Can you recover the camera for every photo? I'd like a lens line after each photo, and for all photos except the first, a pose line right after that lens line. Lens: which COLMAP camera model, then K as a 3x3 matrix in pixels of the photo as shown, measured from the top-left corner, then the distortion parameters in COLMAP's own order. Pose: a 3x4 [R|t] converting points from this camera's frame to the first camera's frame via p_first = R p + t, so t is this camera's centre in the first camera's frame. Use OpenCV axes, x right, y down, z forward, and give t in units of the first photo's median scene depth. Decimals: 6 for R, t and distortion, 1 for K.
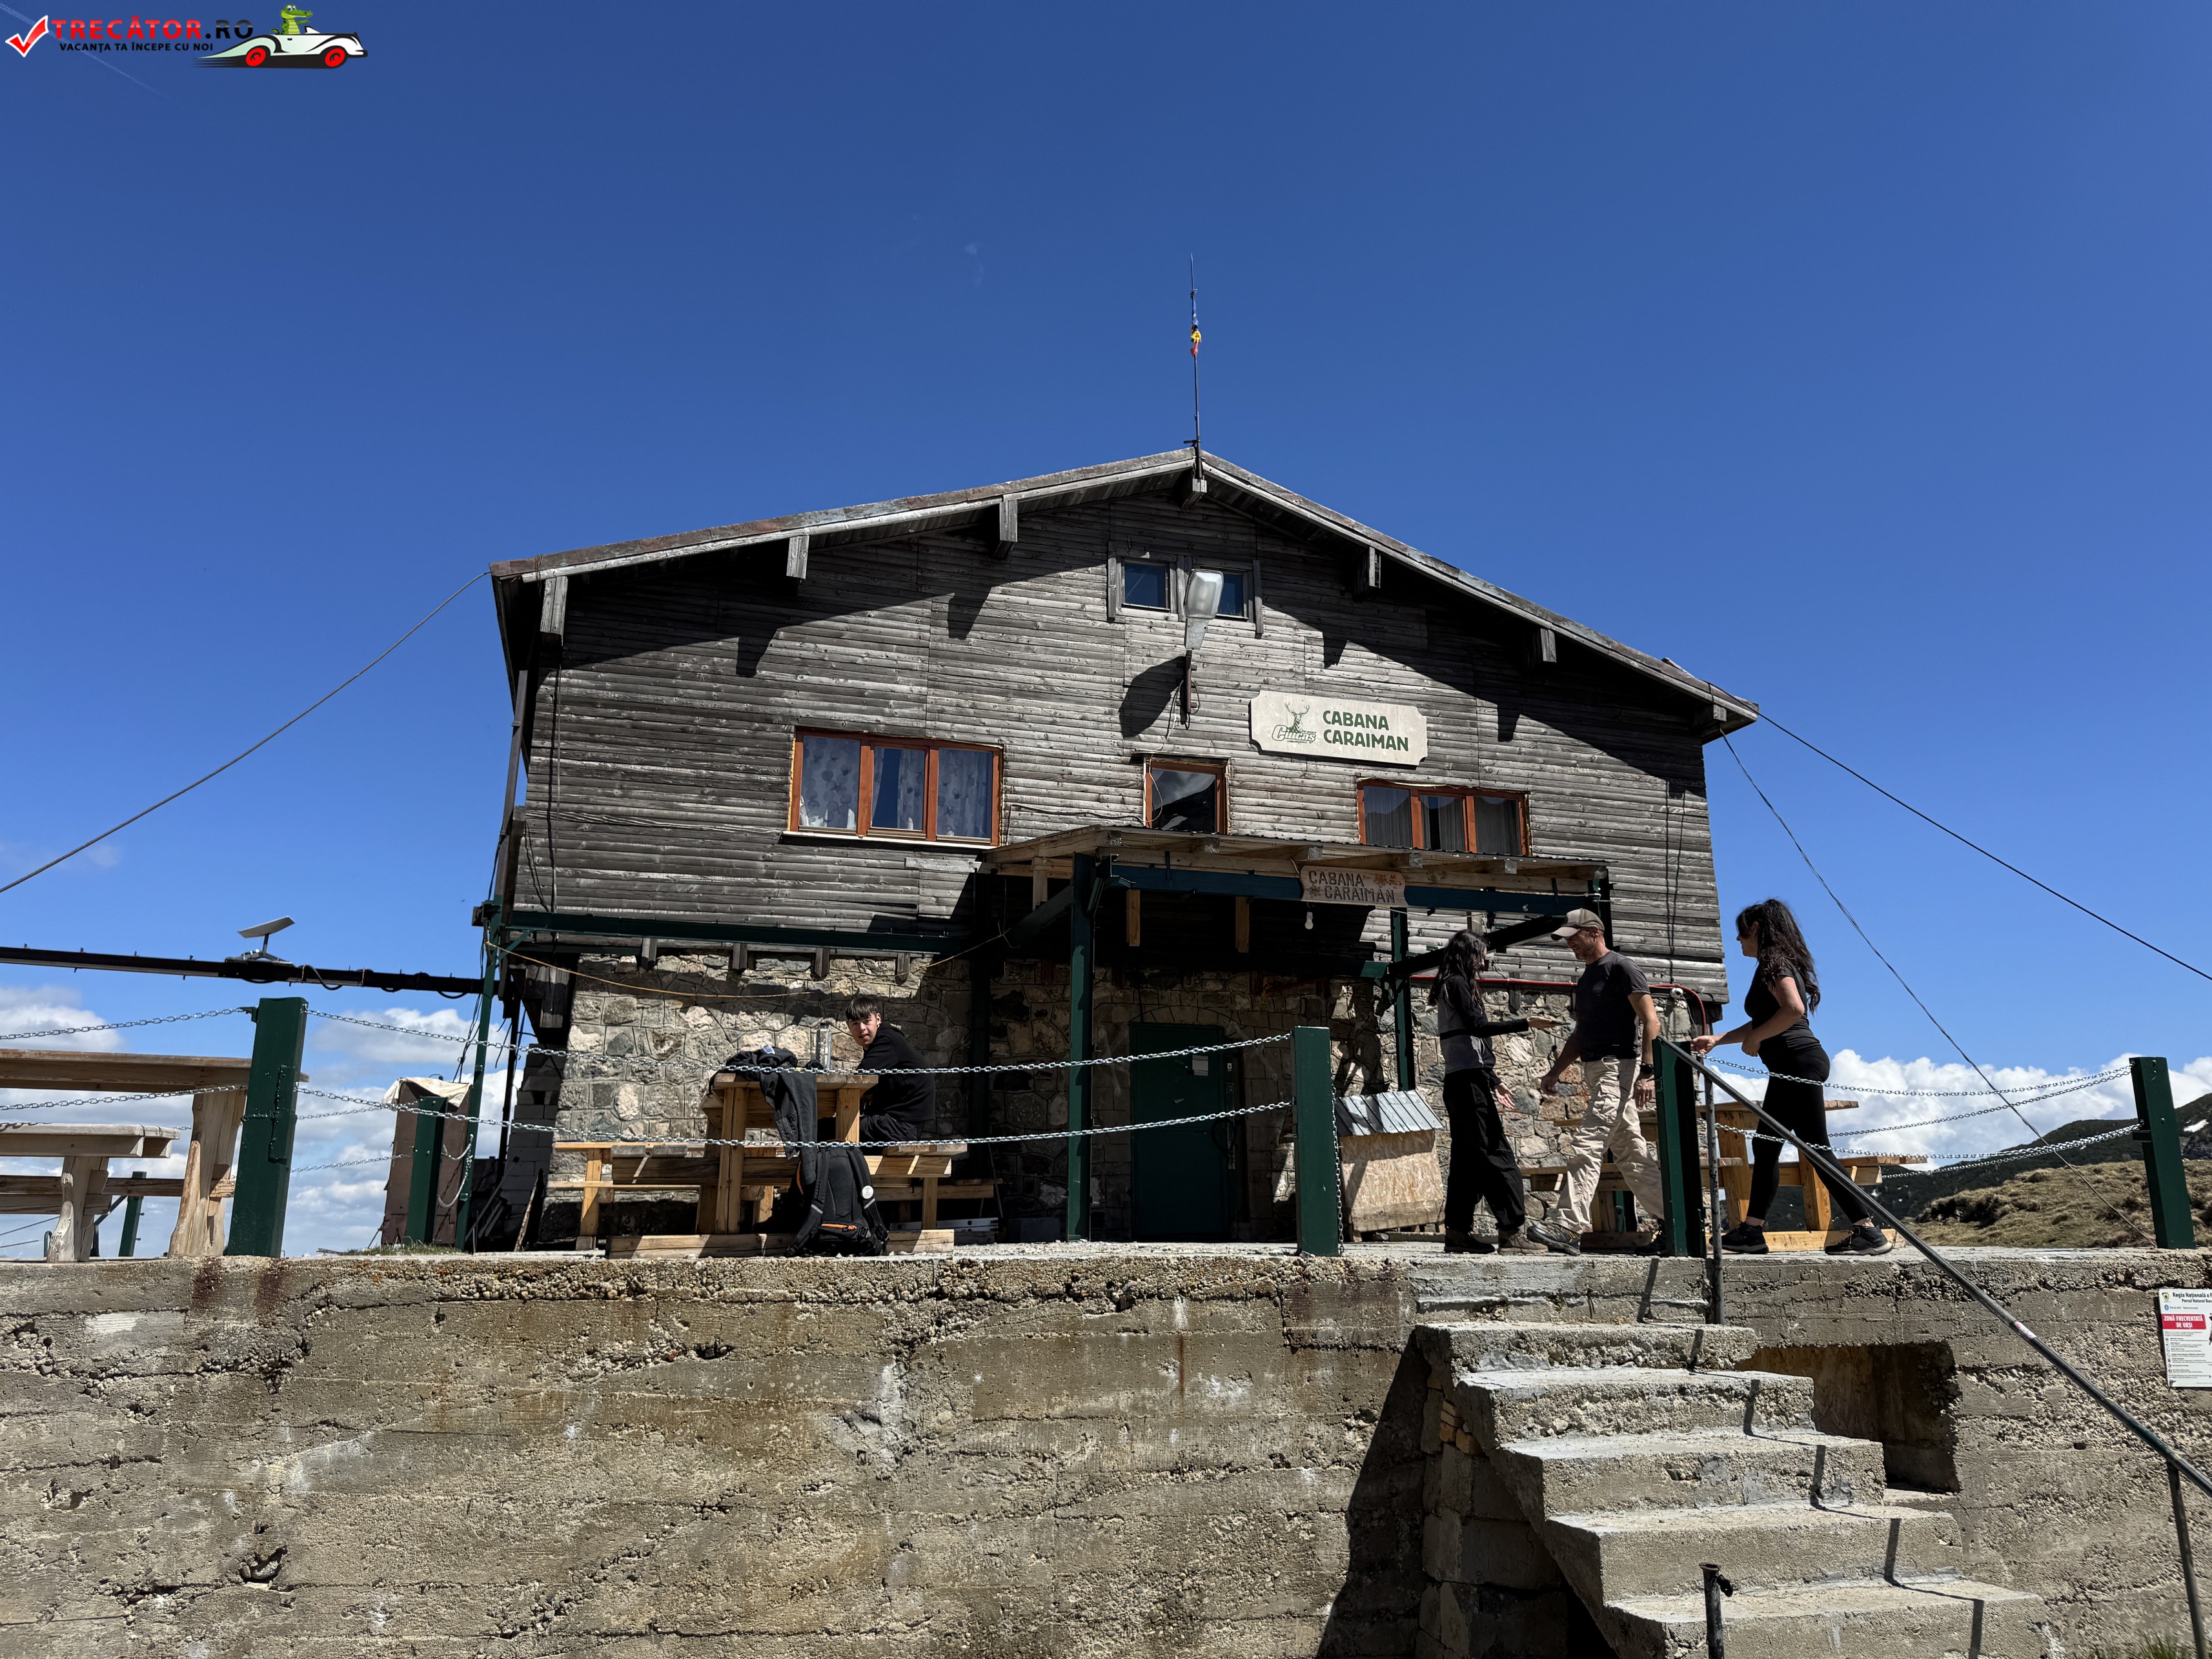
lens RADIAL K [[1562.3, 0, 1121.6], [0, 1562.3, 815.4], [0, 0, 1]] dist [0.059784, -0.069921]
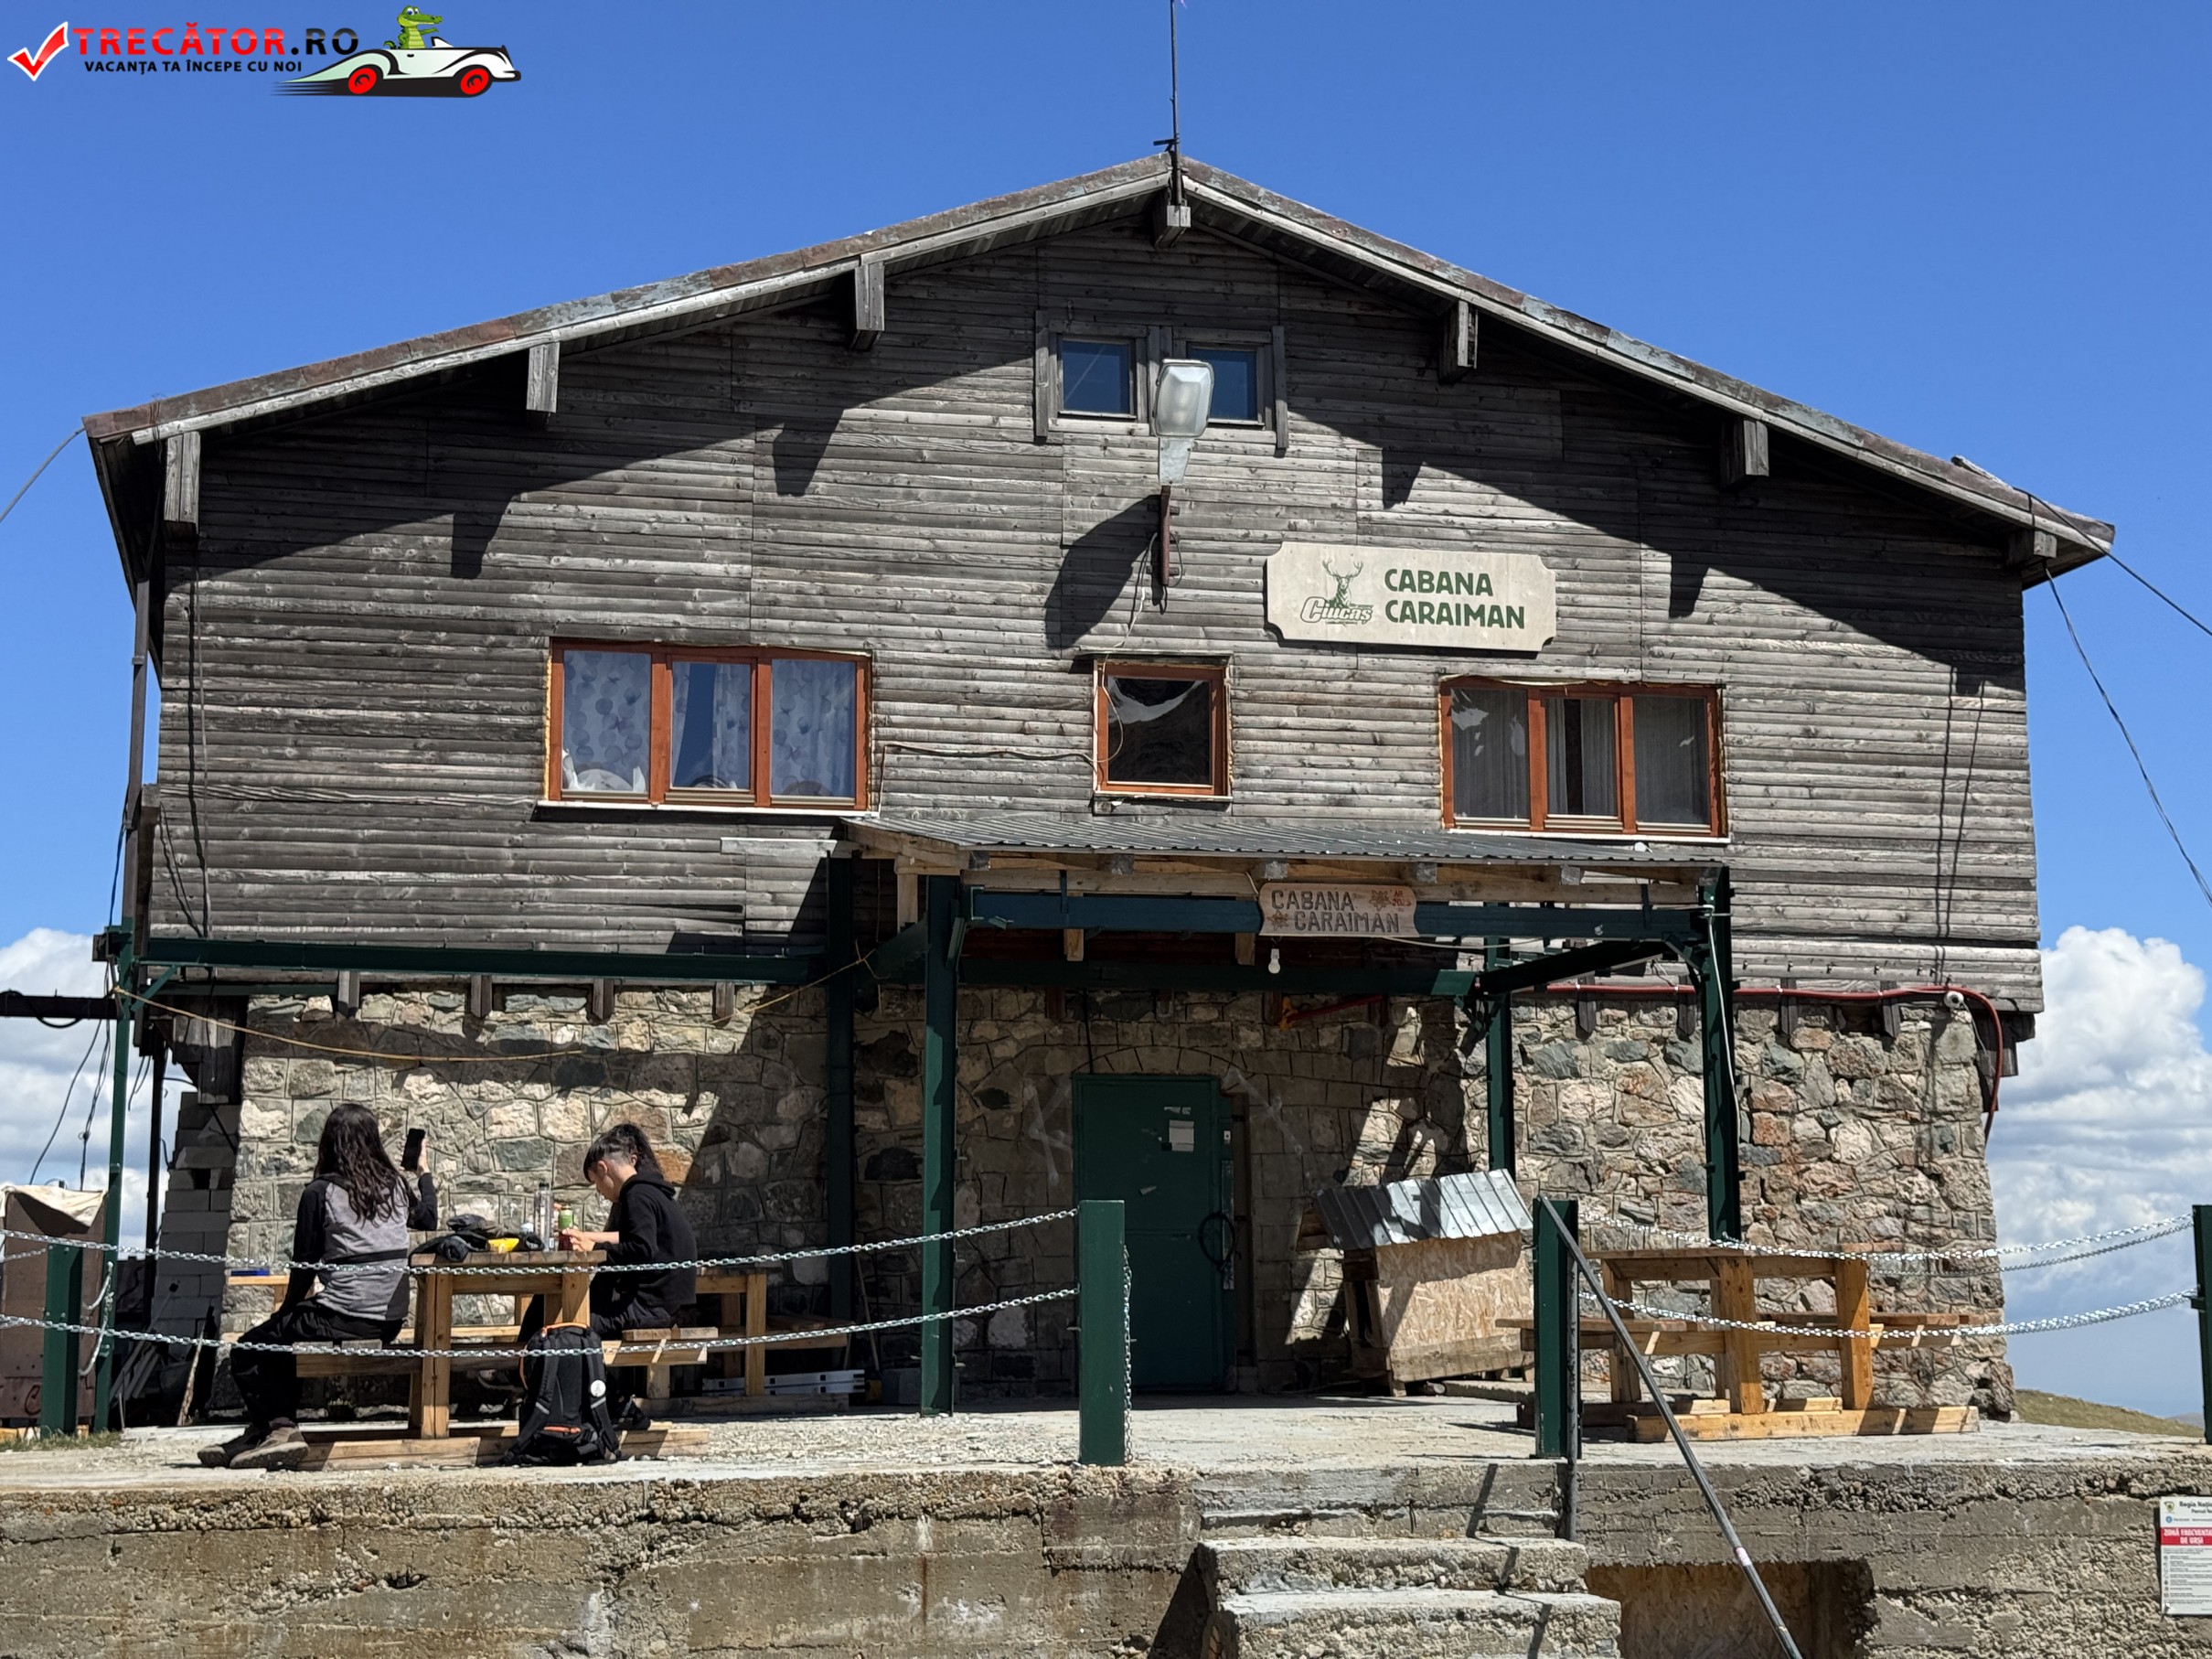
lens RADIAL K [[3106.8, 0, 1118.2], [0, 3106.8, 847.8], [0, 0, 1]] dist [0.110961, 0.000000]
pose [[0.997894, -0.016929, -0.062617, 0.122704], [0.023976, 0.993241, 0.113567, -0.125415], [0.060271, -0.114829, 0.991555, -0.330731]]
